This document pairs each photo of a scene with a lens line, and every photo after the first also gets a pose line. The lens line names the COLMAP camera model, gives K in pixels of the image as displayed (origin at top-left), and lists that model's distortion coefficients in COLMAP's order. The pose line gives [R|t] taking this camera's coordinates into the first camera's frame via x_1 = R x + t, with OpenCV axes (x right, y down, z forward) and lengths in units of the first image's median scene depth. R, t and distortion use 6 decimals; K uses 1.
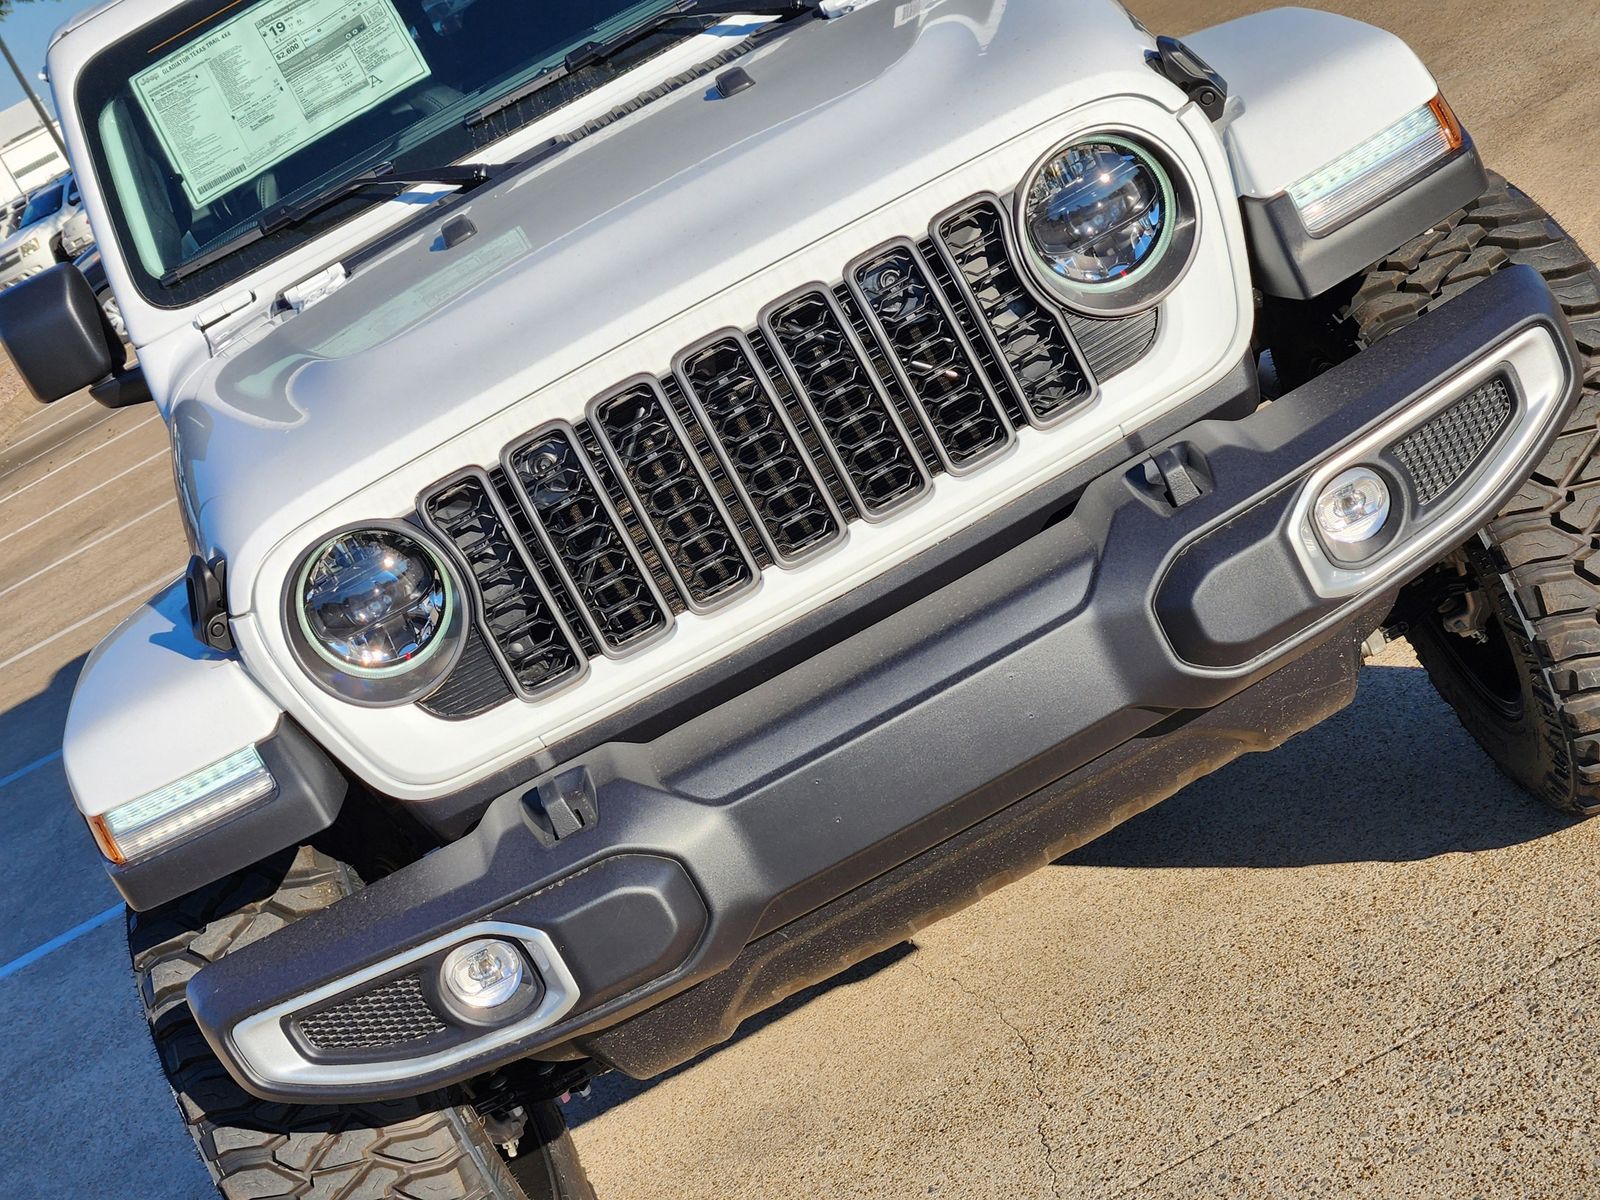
lens RADIAL K [[3241.0, 0, 808.3], [0, 3241.0, 594.2], [0, 0, 1]] dist [0.085760, 0.356250]
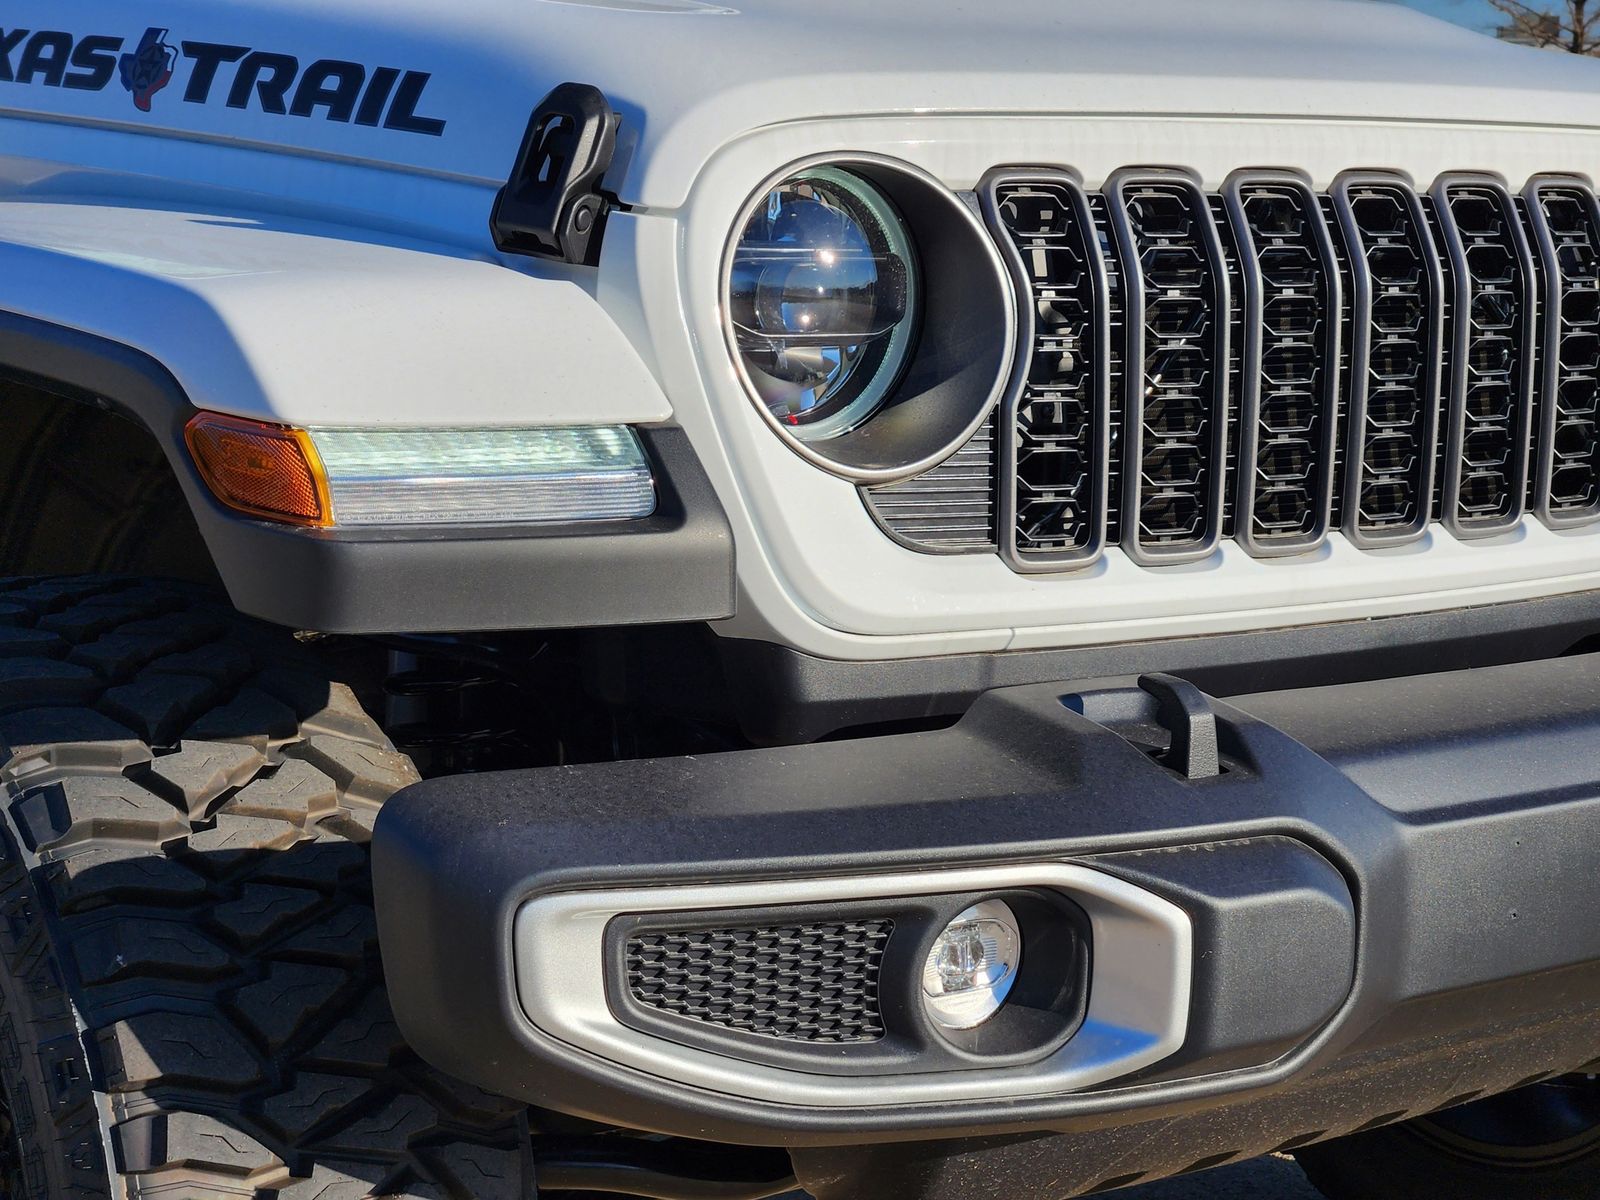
lens RADIAL K [[3263.8, 0, 848.6], [0, 3263.8, 600.5], [0, 0, 1]] dist [-0.037392, 0.638407]
pose [[0.759487, 0.403497, 0.510264, -0.404846], [-0.272153, 0.909531, -0.314144, 0.229887], [-0.590857, 0.099718, 0.800590, 0.546790]]
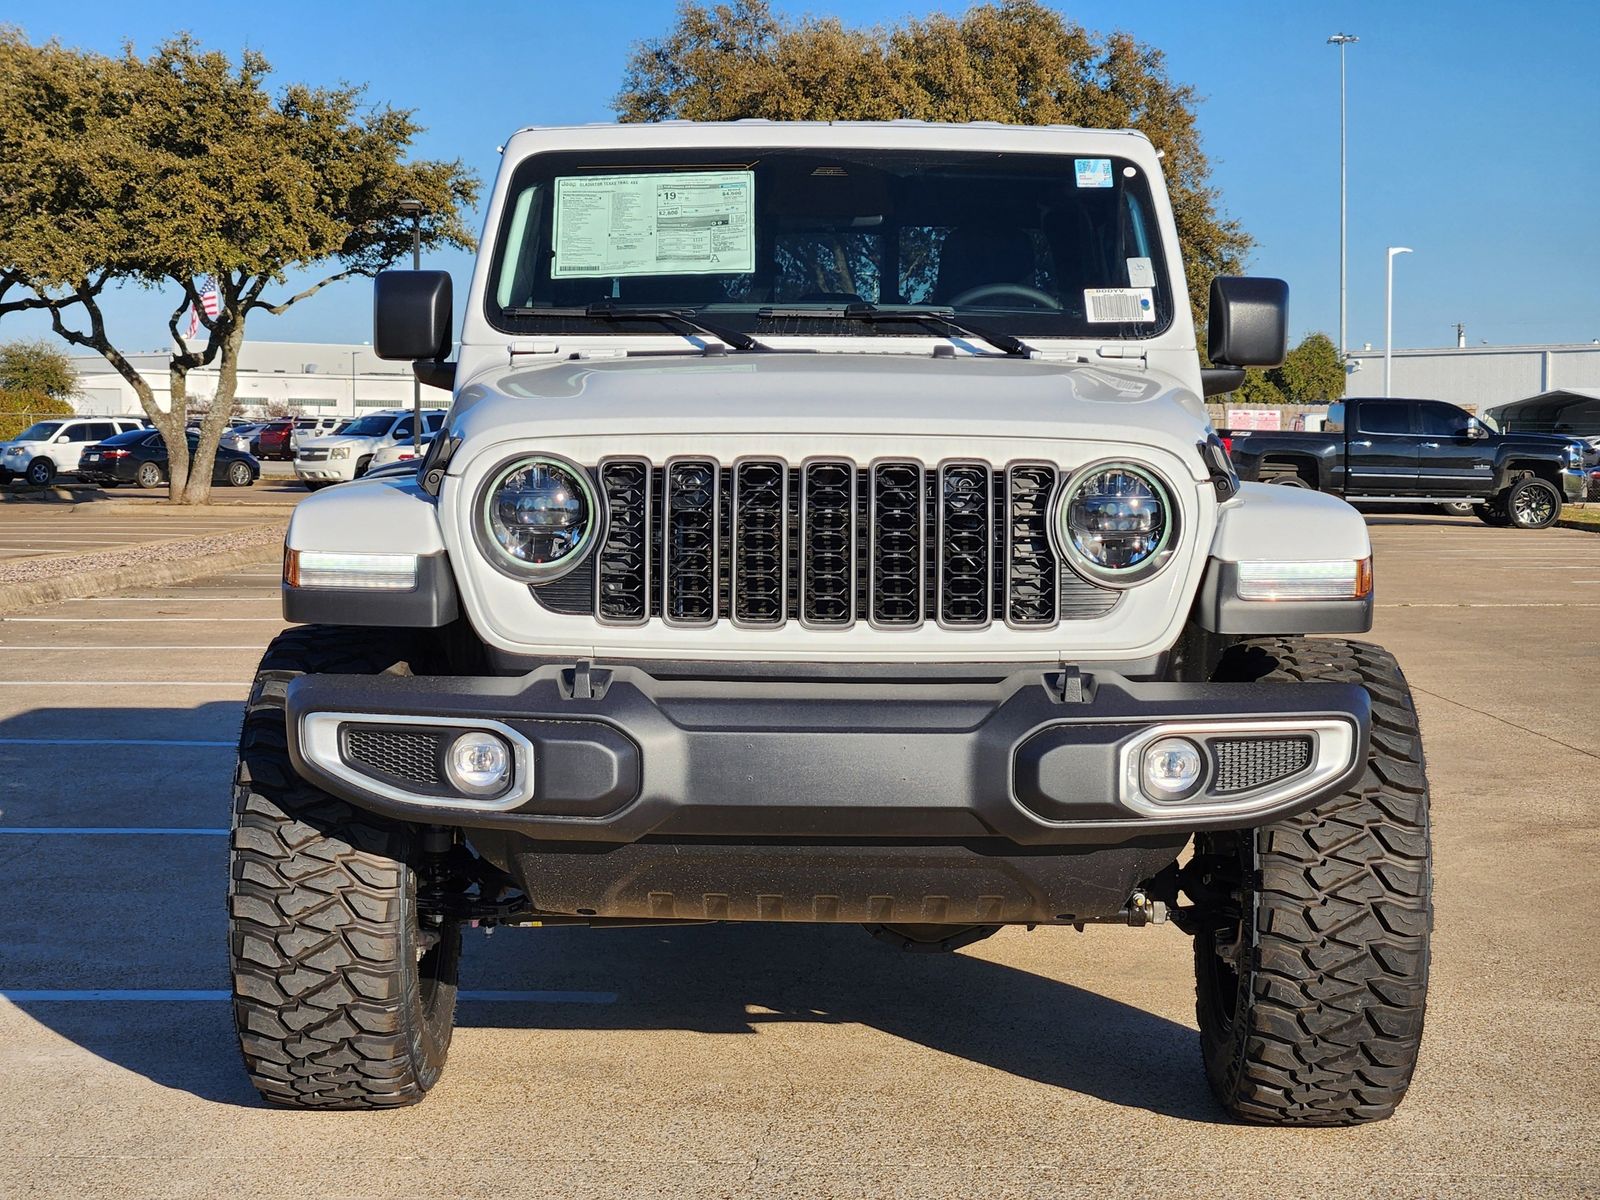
lens RADIAL K [[3263.8, 0, 848.6], [0, 3263.8, 600.5], [0, 0, 1]] dist [-0.037392, 0.638407]
pose [[0.877408, 0.473626, -0.076378, 0.113271], [-0.479725, 0.864709, -0.148802, 0.184228], [-0.004432, 0.167201, 0.985913, -0.404401]]
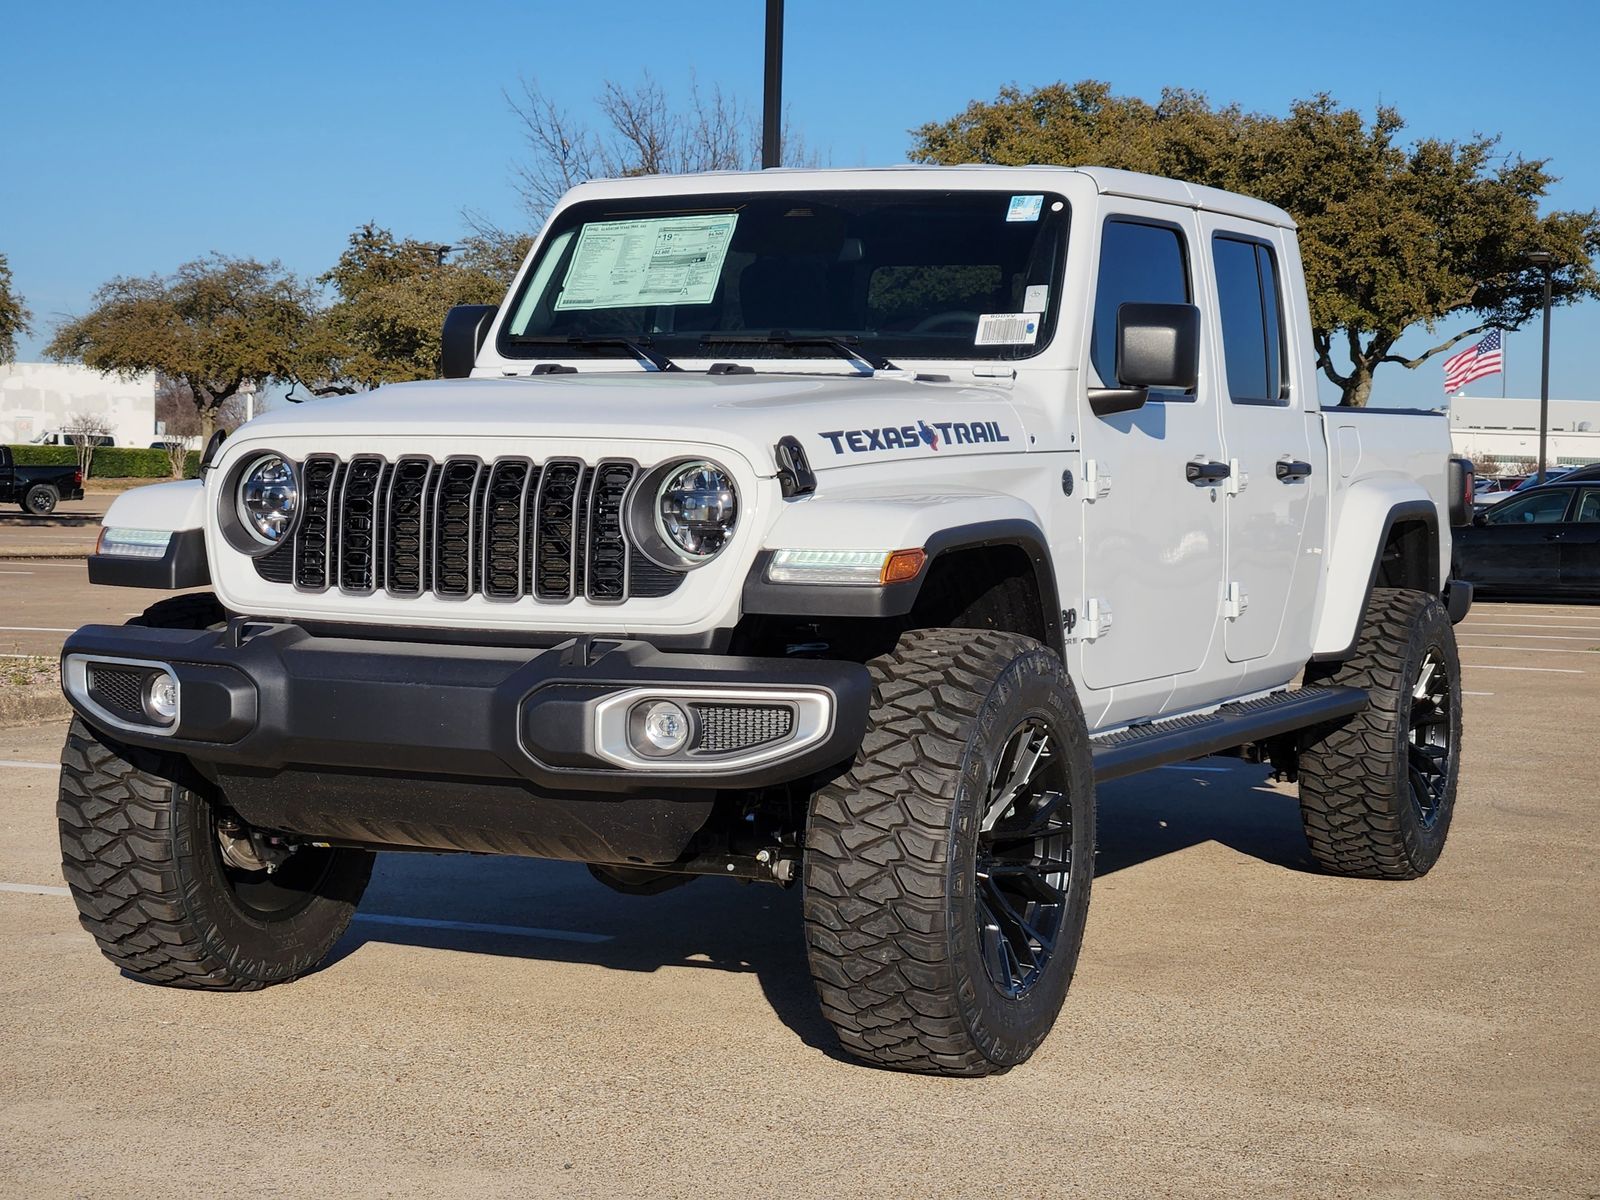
lens RADIAL K [[3261.7, 0, 670.5], [0, 3261.7, 600.4], [0, 0, 1]] dist [-0.074764, 1.268988]
pose [[0.735067, 0.496183, -0.462038, 0.853947], [-0.527138, 0.846827, 0.070773, -0.187644], [0.426383, 0.191534, 0.884032, -0.430878]]
